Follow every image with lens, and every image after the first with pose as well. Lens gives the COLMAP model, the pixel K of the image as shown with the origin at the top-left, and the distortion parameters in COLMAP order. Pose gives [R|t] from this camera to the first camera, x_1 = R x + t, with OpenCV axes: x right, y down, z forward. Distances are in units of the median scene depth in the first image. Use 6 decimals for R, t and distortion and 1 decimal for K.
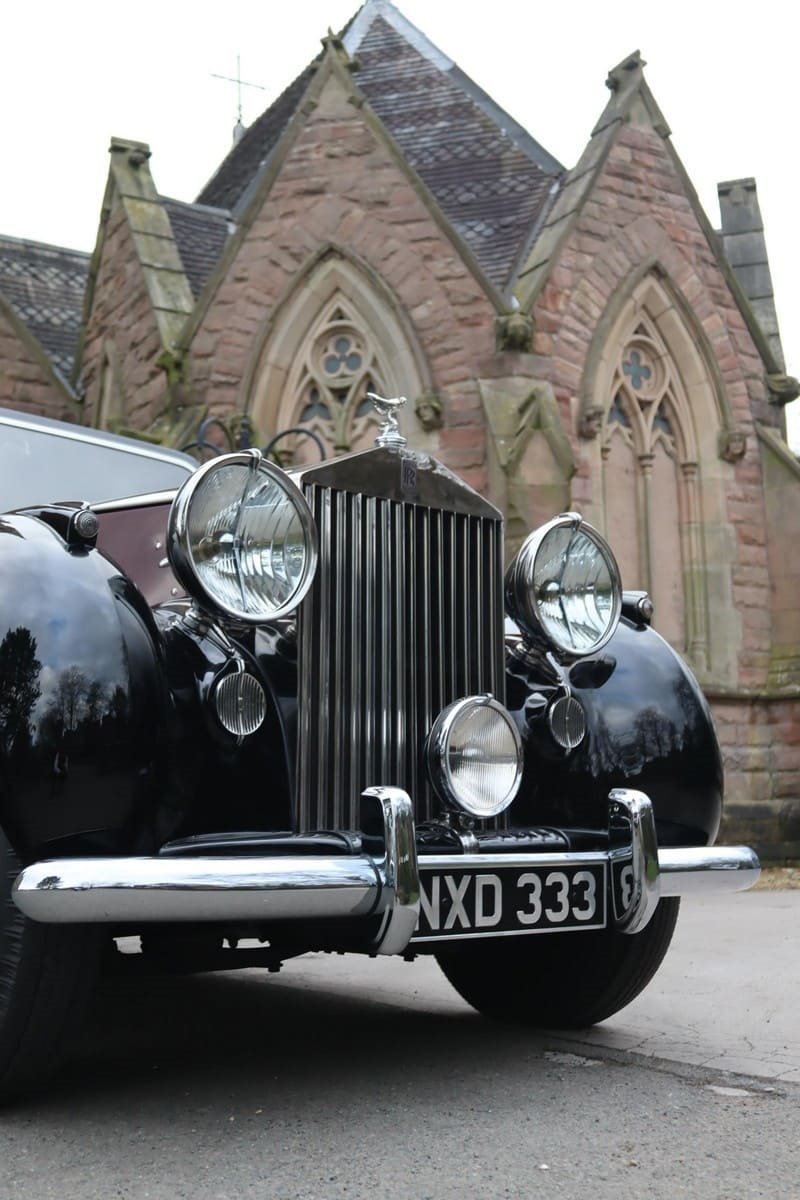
lens RADIAL K [[1345.3, 0, 407.4], [0, 1345.3, 604.8], [0, 0, 1]] dist [-0.063515, 0.000000]
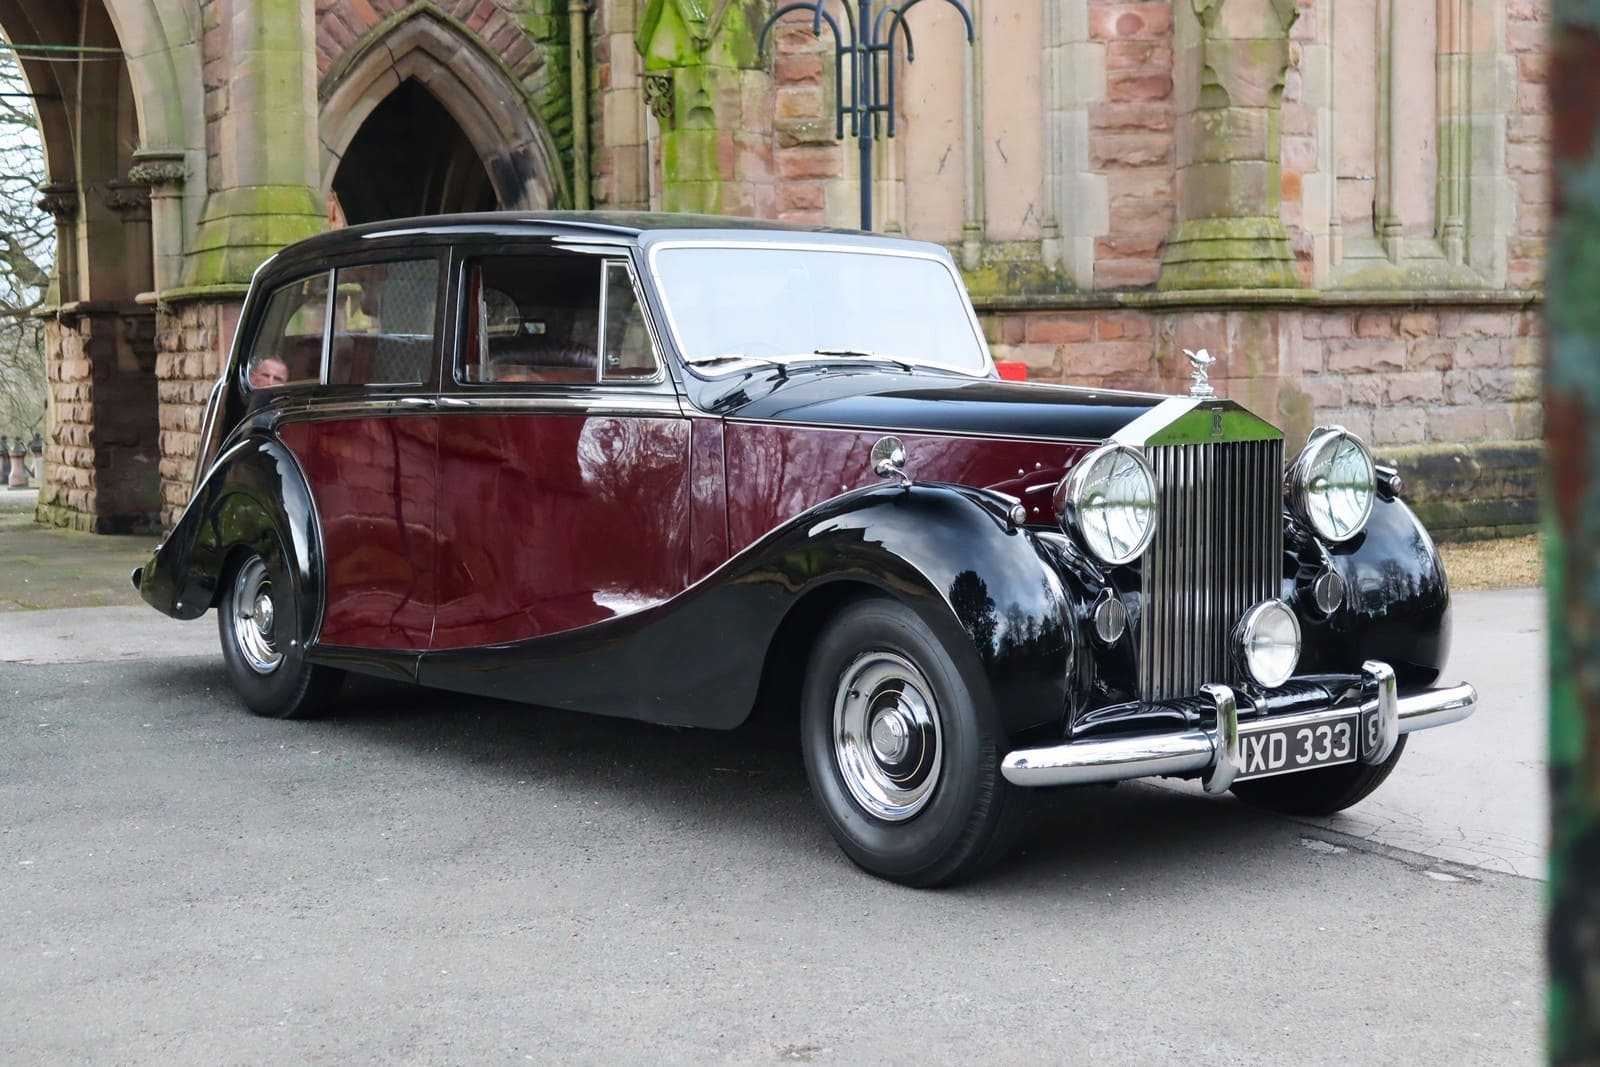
lens RADIAL K [[2303.1, 0, 821.0], [0, 2303.1, 519.3], [0, 0, 1]] dist [-0.022395, 0.000000]
pose [[0.998555, 0.006338, -0.053355, -0.246036], [0.006667, 0.970725, 0.240101, -0.507675], [0.053315, -0.240110, 0.969281, -1.120920]]
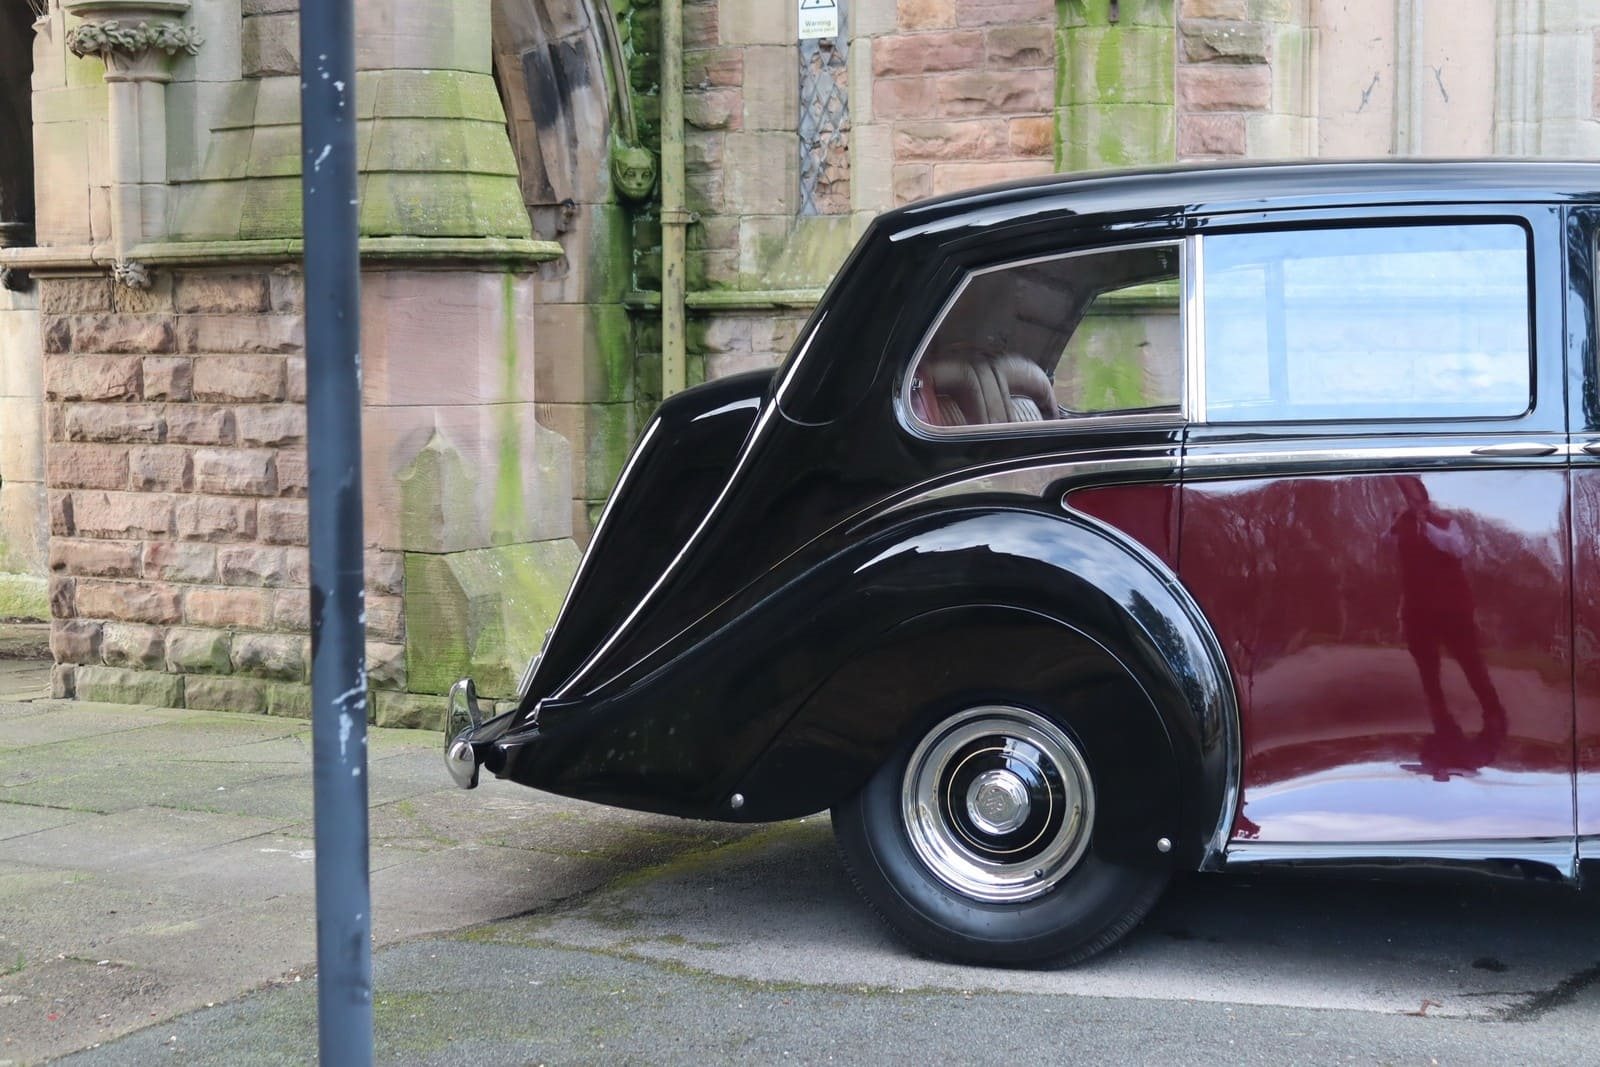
lens RADIAL K [[2523.8, 0, 815.1], [0, 2523.8, 529.2], [0, 0, 1]] dist [-0.003344, 0.000000]
pose [[0.892155, -0.022471, 0.451170, -2.882149], [-0.087047, 0.971491, 0.220516, -0.184475], [-0.443263, -0.236007, 0.864765, 0.822004]]
